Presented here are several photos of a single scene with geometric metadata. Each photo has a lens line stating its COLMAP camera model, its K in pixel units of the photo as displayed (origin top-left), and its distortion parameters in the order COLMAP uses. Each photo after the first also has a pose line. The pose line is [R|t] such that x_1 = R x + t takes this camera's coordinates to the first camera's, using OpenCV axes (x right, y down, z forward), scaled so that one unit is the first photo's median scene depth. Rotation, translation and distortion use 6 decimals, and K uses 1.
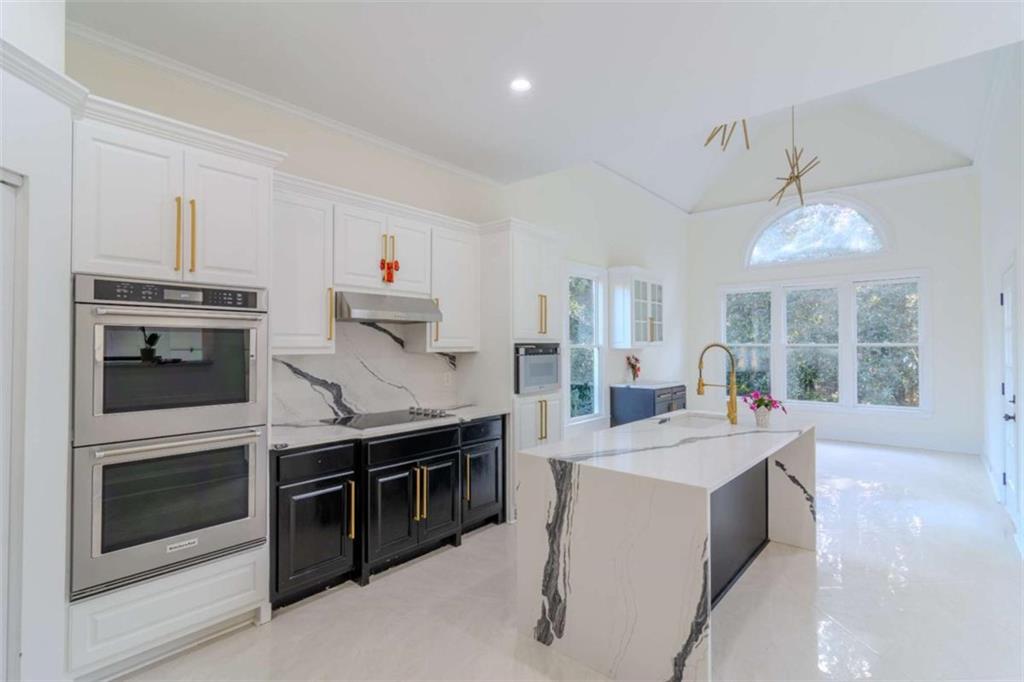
lens RADIAL K [[508.8, 0, 505.2], [0, 508.8, 335.7], [0, 0, 1]] dist [0.001696, -0.000080]
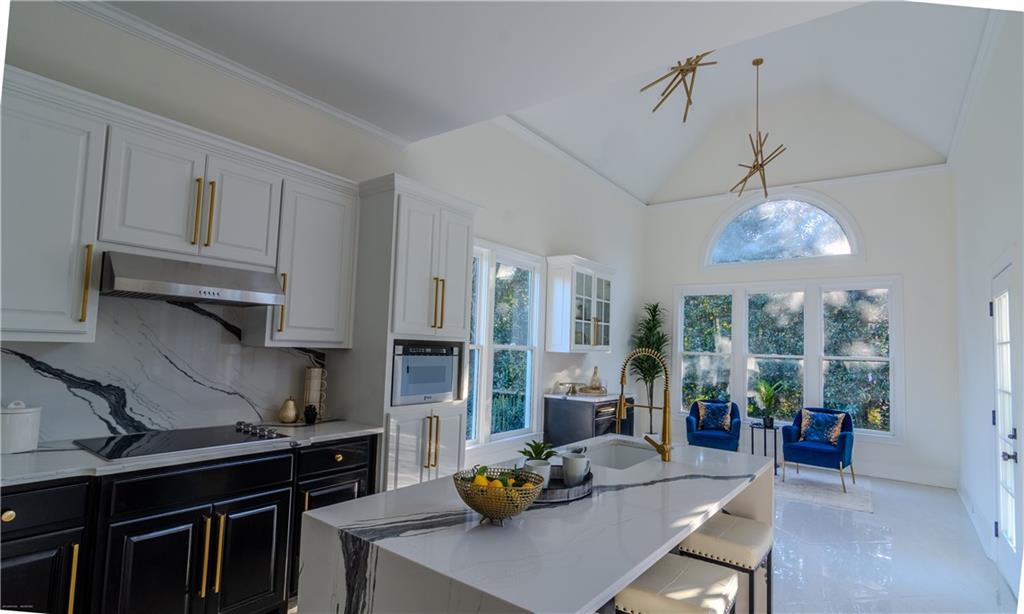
lens RADIAL K [[525.3, 0, 515.7], [0, 525.3, 311.0], [0, 0, 1]] dist [-0.000463, 0.000031]
pose [[0.995977, 0.043137, 0.078546, 0.141592], [-0.039290, 0.997982, -0.049877, 0.005258], [-0.080539, 0.046591, 0.995662, 0.221091]]
